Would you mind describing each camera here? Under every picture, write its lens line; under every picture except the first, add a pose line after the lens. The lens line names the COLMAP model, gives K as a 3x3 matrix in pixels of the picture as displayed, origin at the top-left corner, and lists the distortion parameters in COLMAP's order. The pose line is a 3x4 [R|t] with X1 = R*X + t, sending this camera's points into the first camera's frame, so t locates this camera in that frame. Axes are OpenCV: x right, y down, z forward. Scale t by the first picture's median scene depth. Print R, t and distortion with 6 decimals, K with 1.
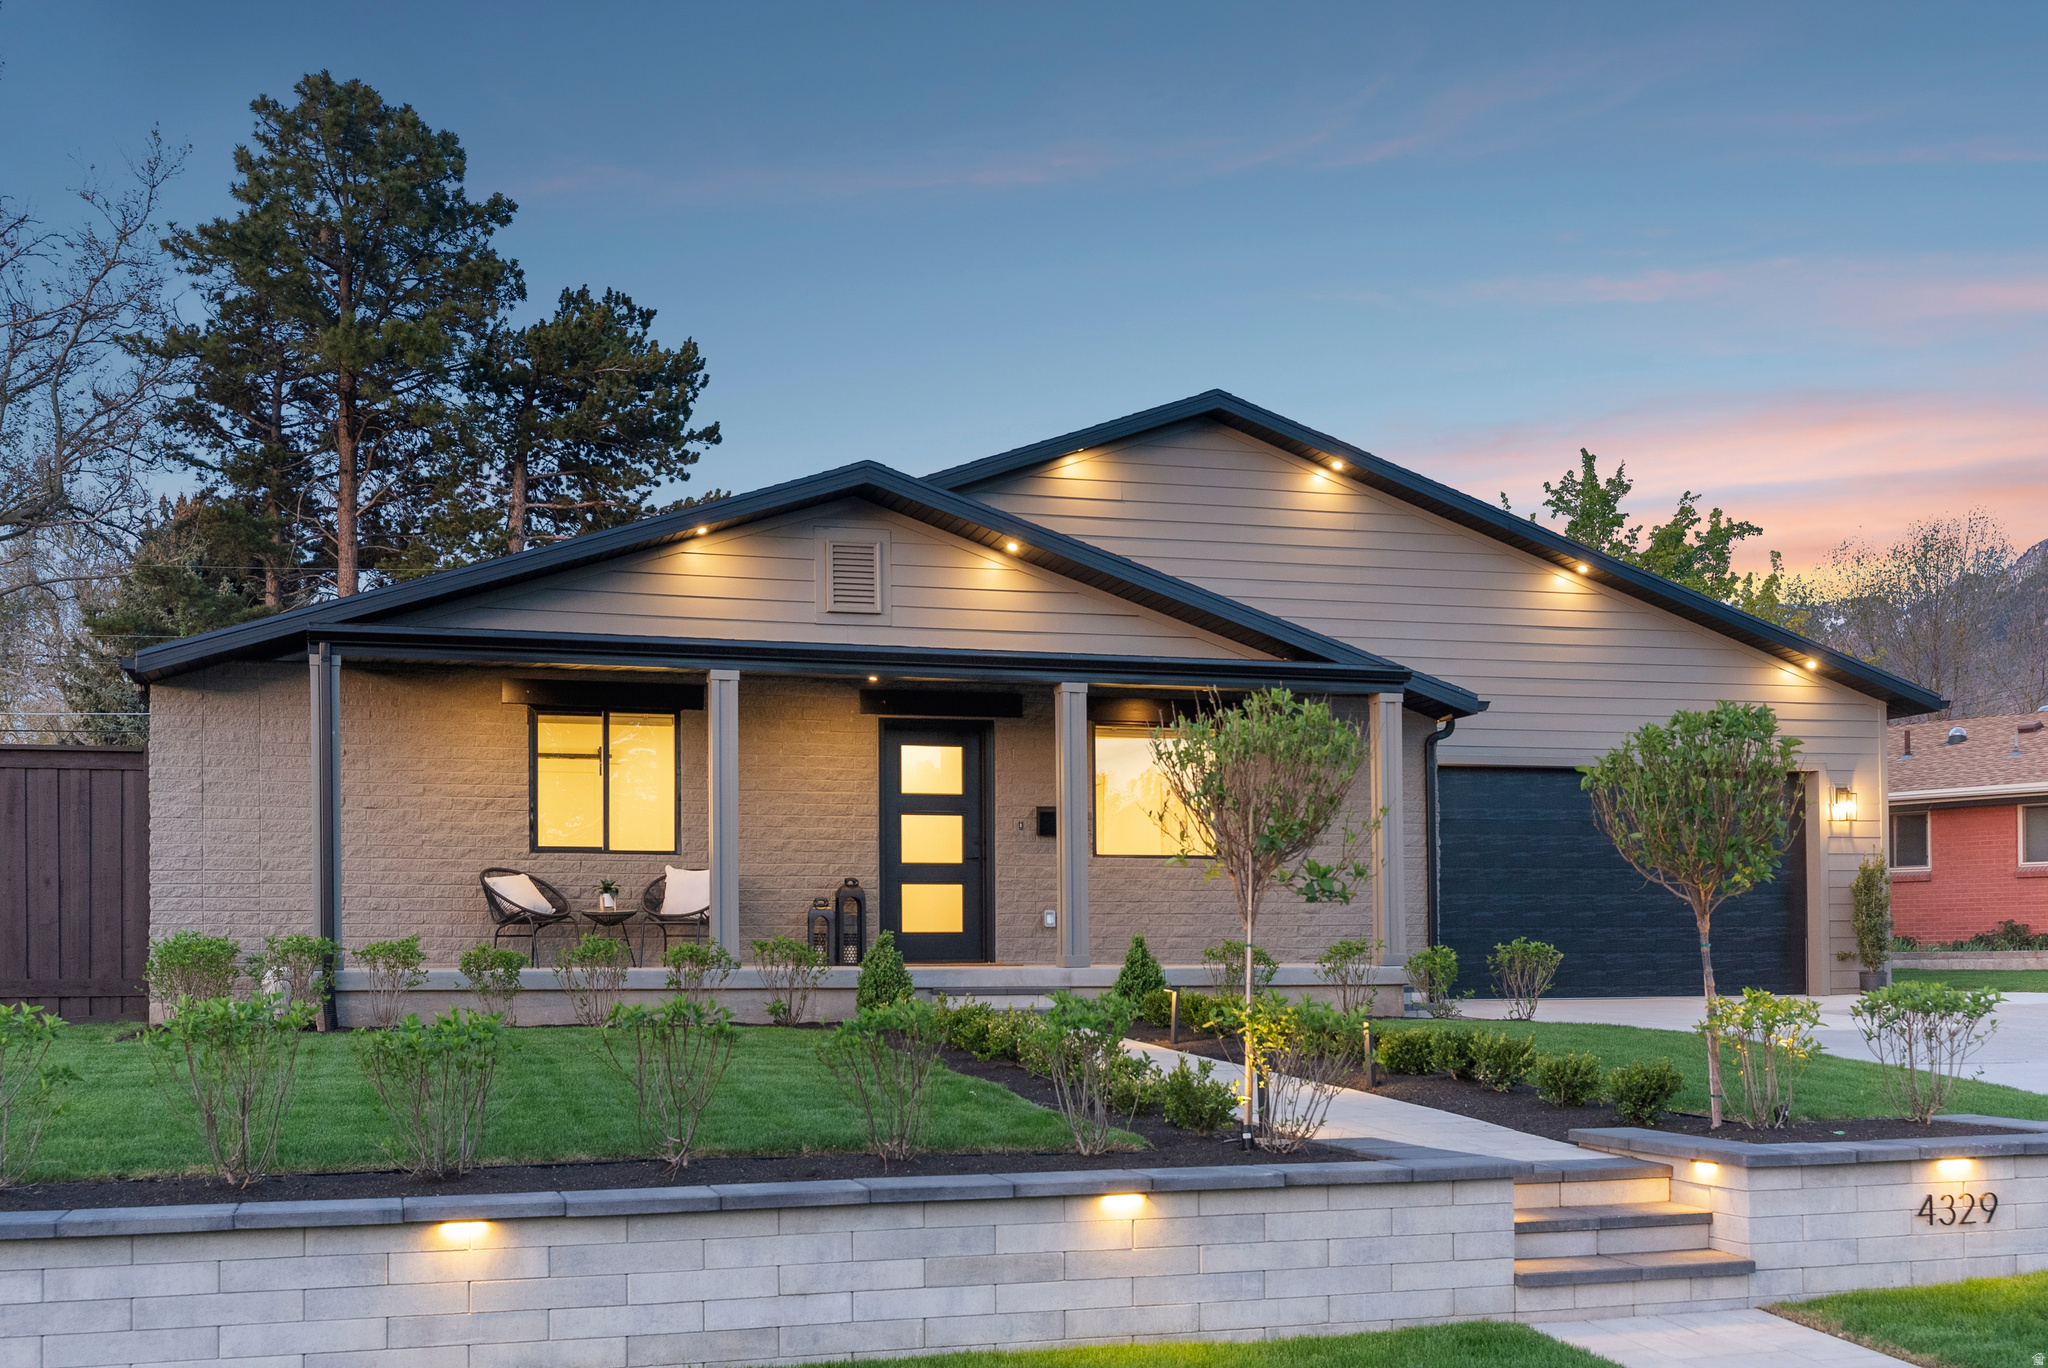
lens RADIAL K [[2162.0, 0, 1010.5], [0, 2162.0, 835.2], [0, 0, 1]] dist [0.004177, 0.000000]
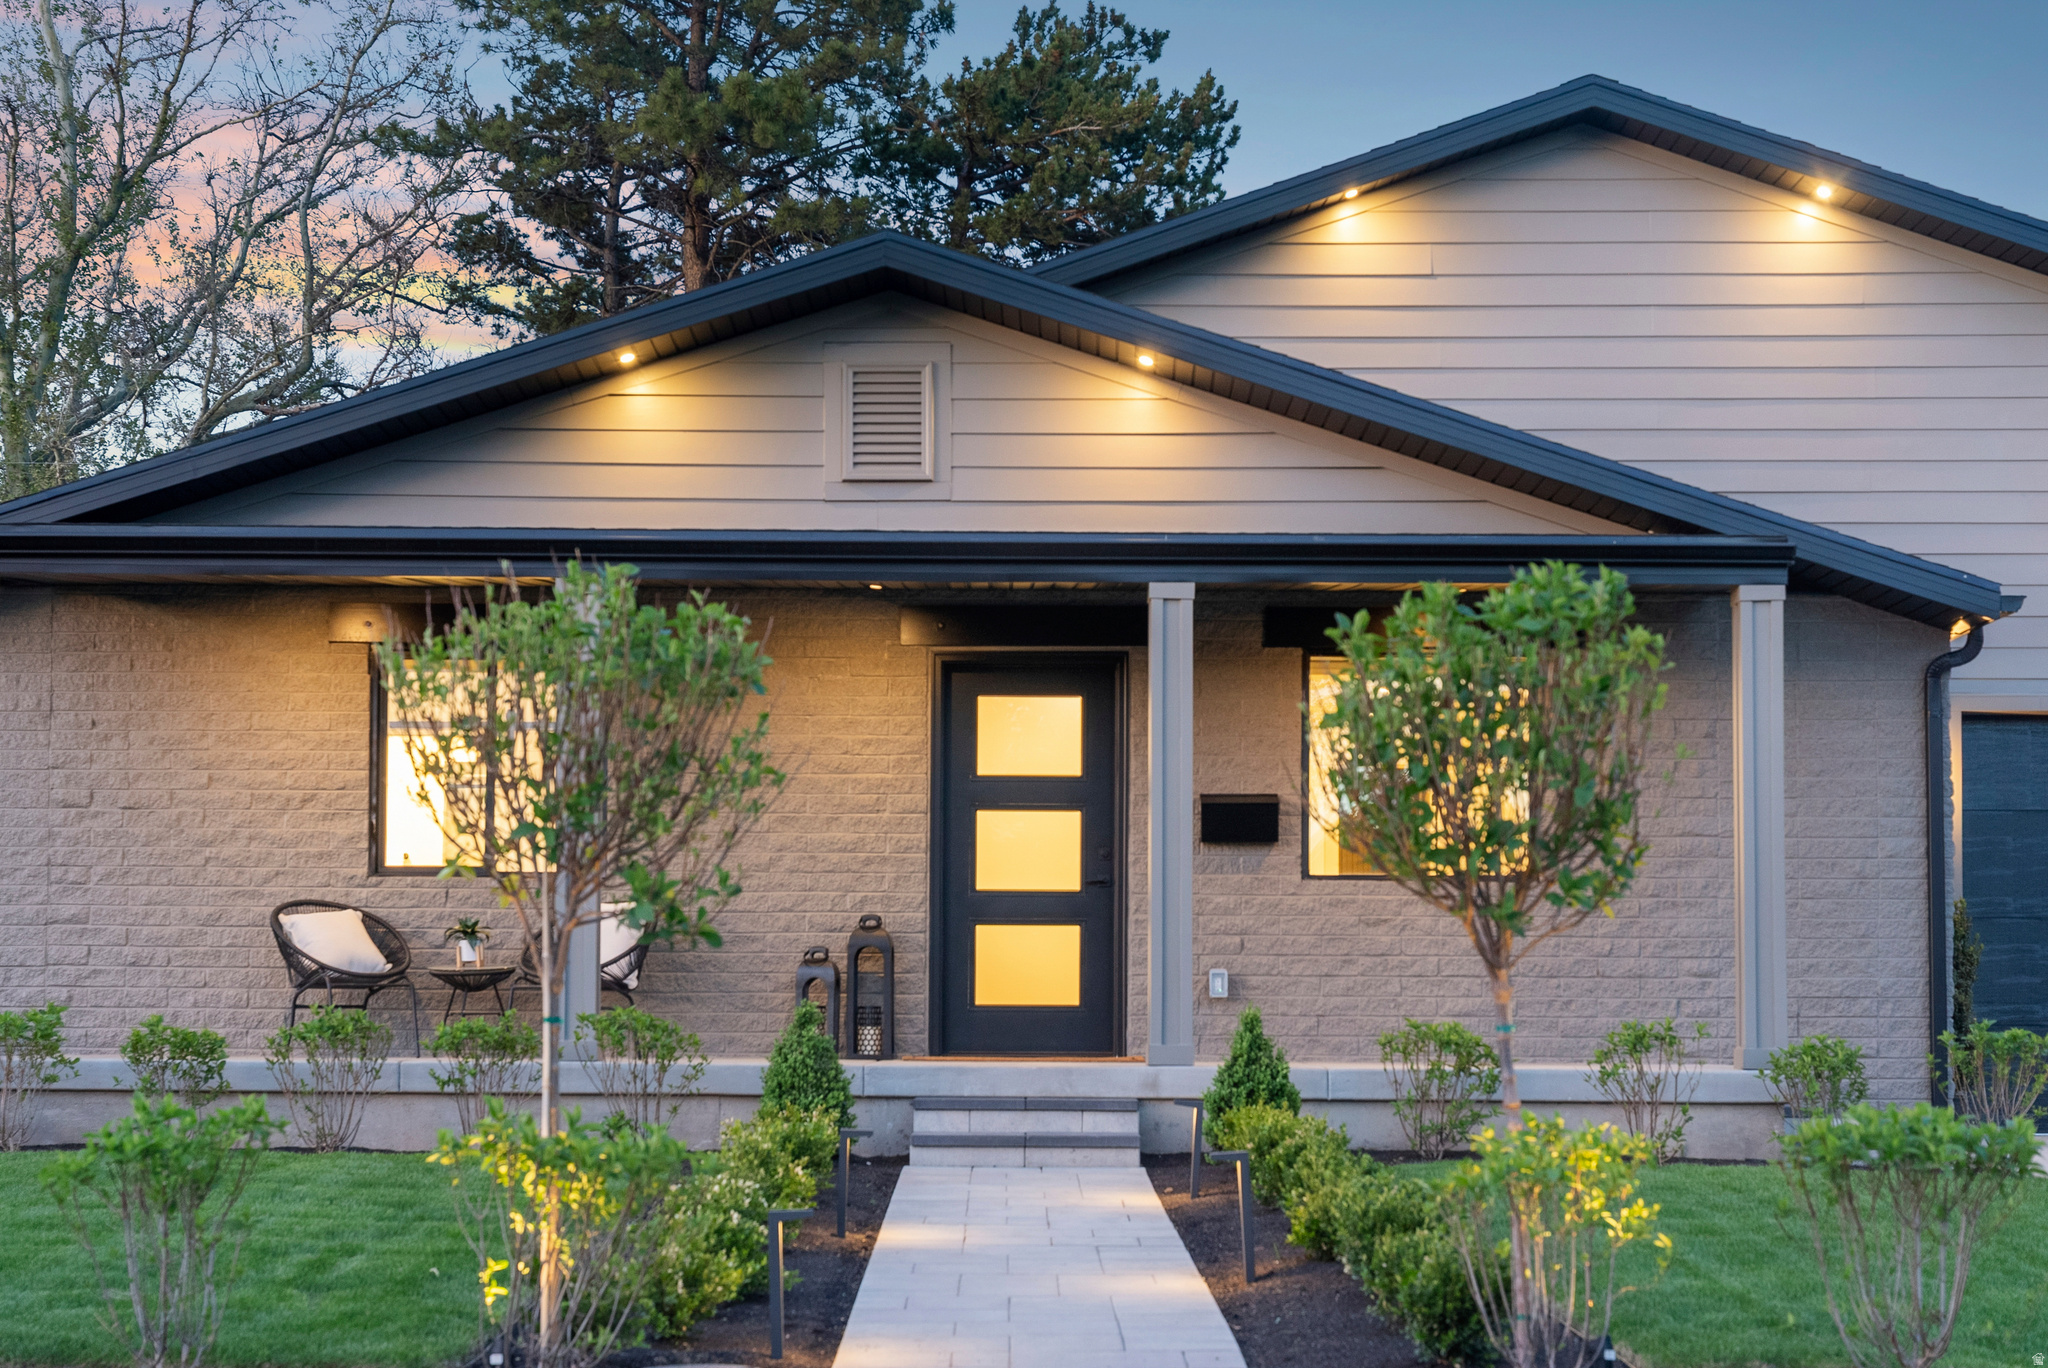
lens RADIAL K [[3408.2, 0, 996.3], [0, 3408.2, 762.6], [0, 0, 1]] dist [0.033141, 0.000000]
pose [[0.956111, -0.015024, -0.292618, 0.235772], [0.006668, 0.999542, -0.029531, 0.005343], [0.292928, 0.026284, 0.955773, 0.090247]]
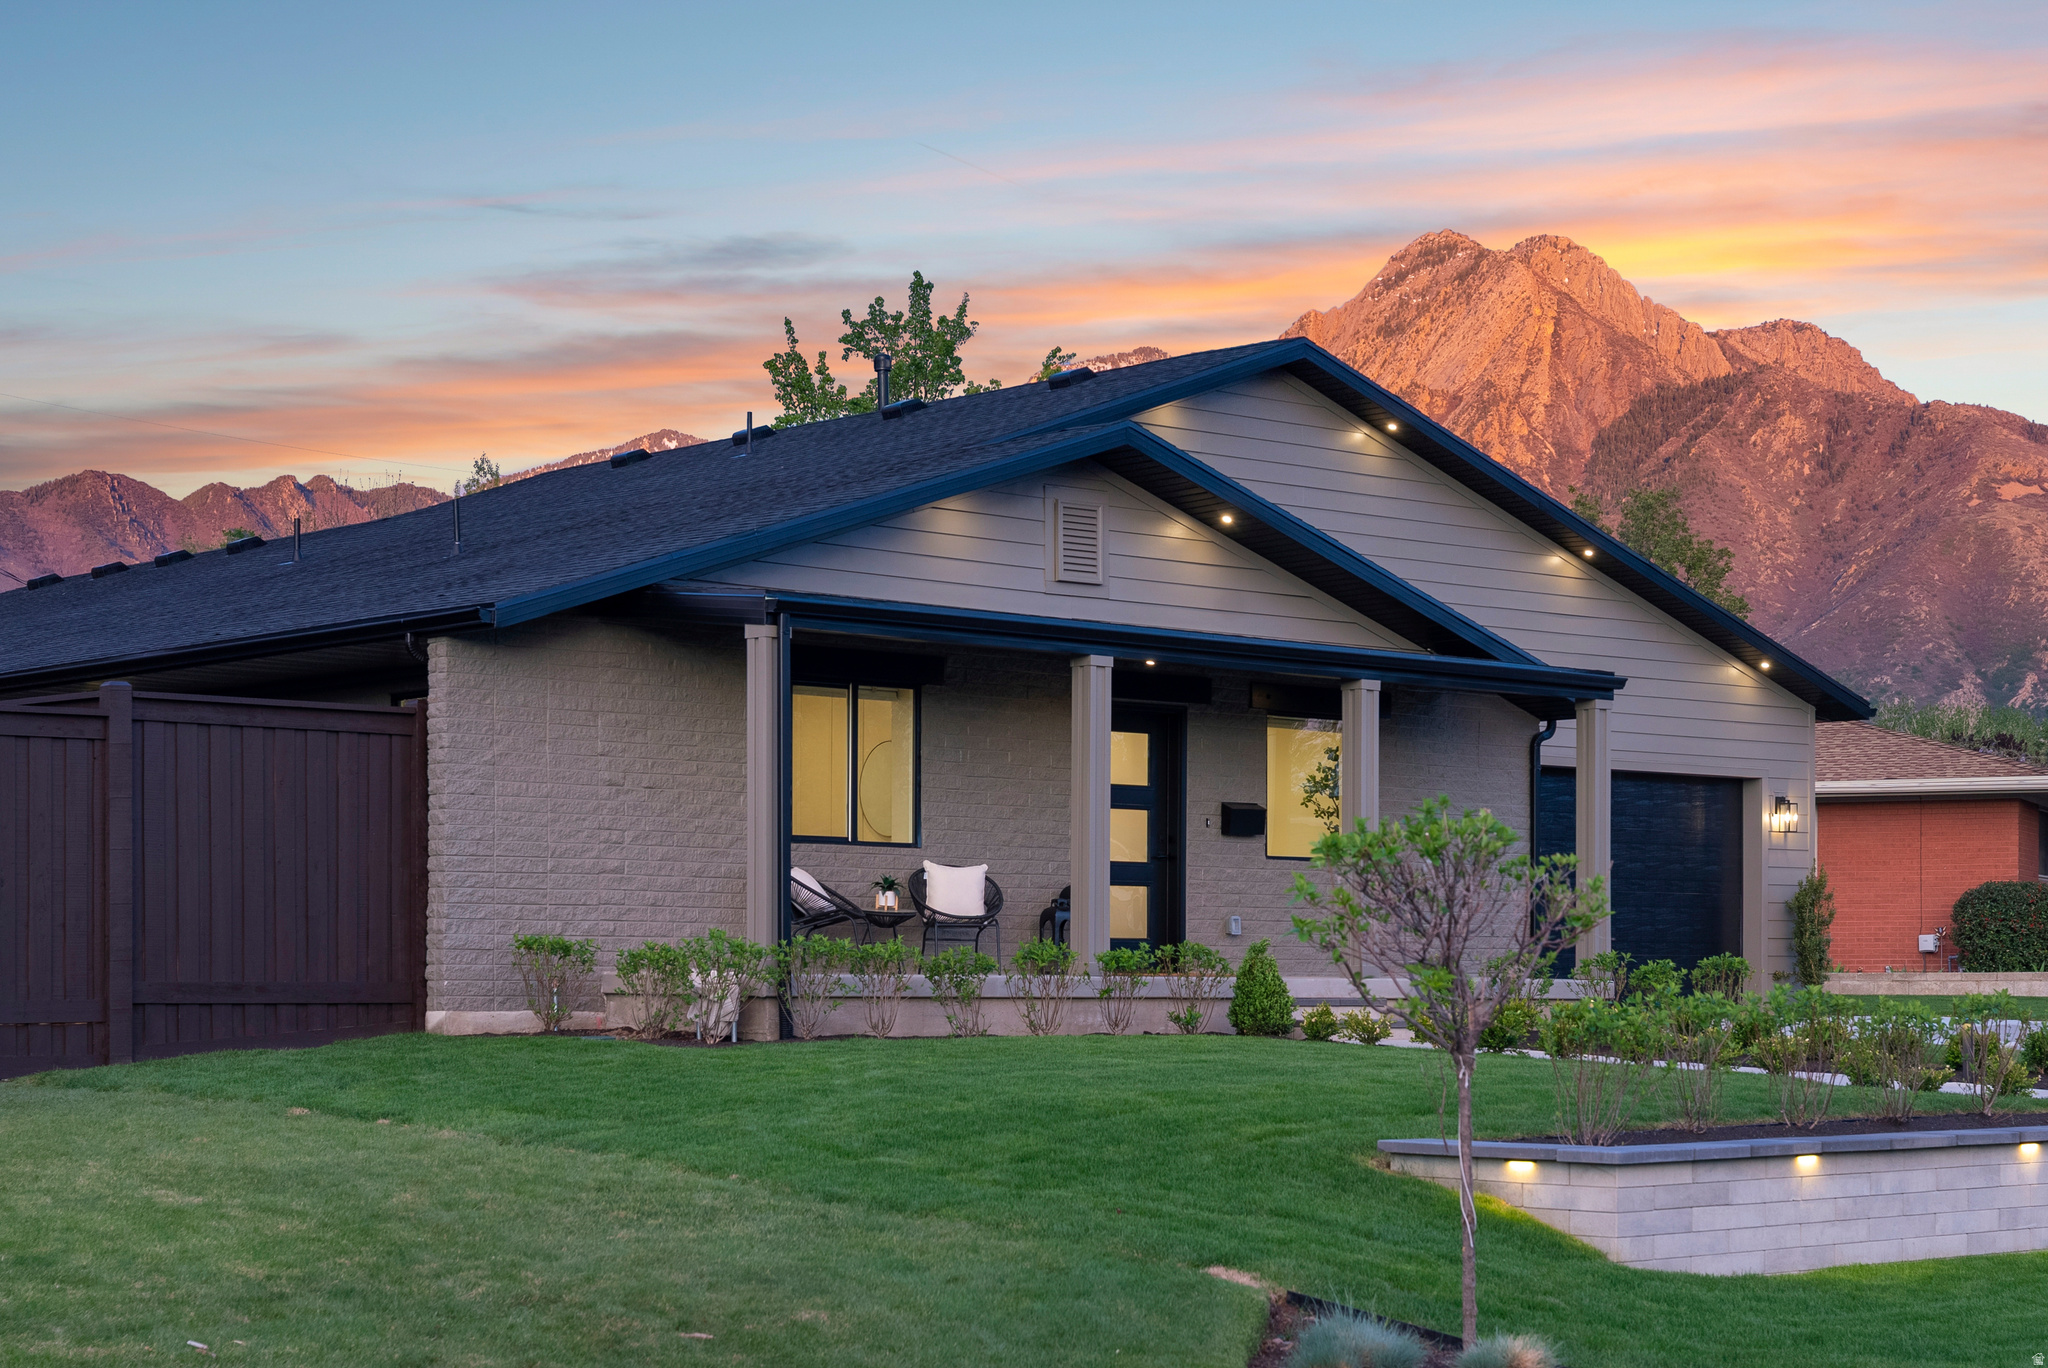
lens RADIAL K [[3615.1, 0, 1005.6], [0, 3615.1, 794.3], [0, 0, 1]] dist [0.026367, 0.000000]
pose [[0.902363, 0.029926, 0.429937, -0.735942], [-0.031984, 0.999485, -0.002441, -0.010236], [-0.429789, -0.011548, 0.902856, -0.341945]]
